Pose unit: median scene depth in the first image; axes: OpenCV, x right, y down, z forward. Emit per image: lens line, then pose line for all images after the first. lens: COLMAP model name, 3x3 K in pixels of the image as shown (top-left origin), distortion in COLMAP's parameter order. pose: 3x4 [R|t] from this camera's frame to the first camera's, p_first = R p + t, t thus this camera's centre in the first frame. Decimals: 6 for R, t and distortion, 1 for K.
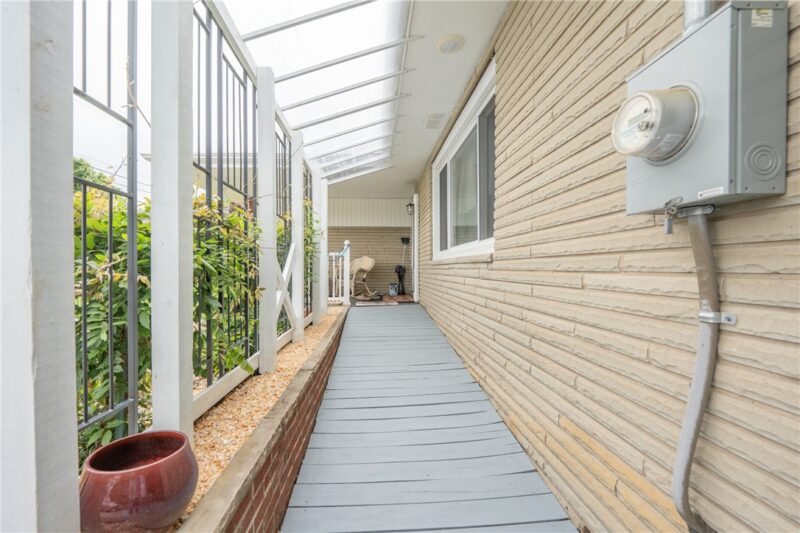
lens RADIAL K [[348.8, 0, 401.9], [0, 348.8, 268.3], [0, 0, 1]] dist [-0.000033, -0.000015]
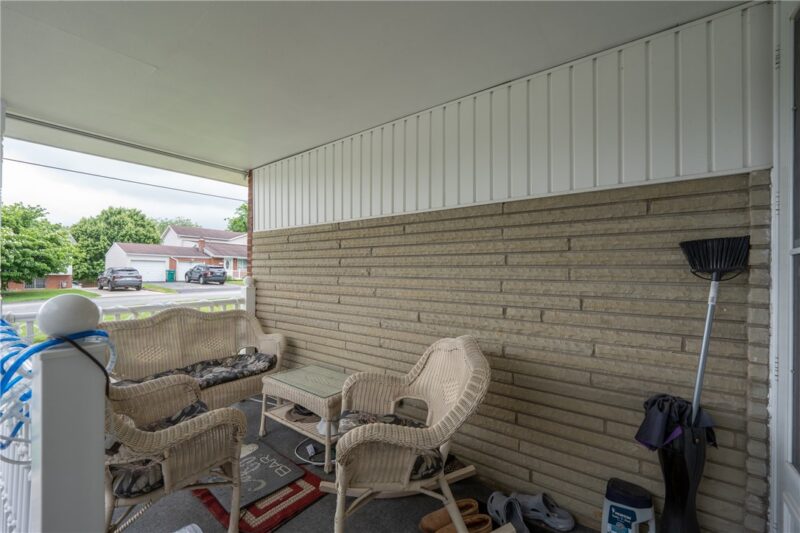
lens RADIAL K [[332.9, 0, 400.6], [0, 332.9, 267.7], [0, 0, 1]] dist [-0.010776, -0.000034]
pose [[0.742403, -0.000055, -0.669953, 0.003611], [-0.003902, 0.999983, -0.004406, -0.072824], [0.669942, 0.005885, 0.742390, 0.782103]]
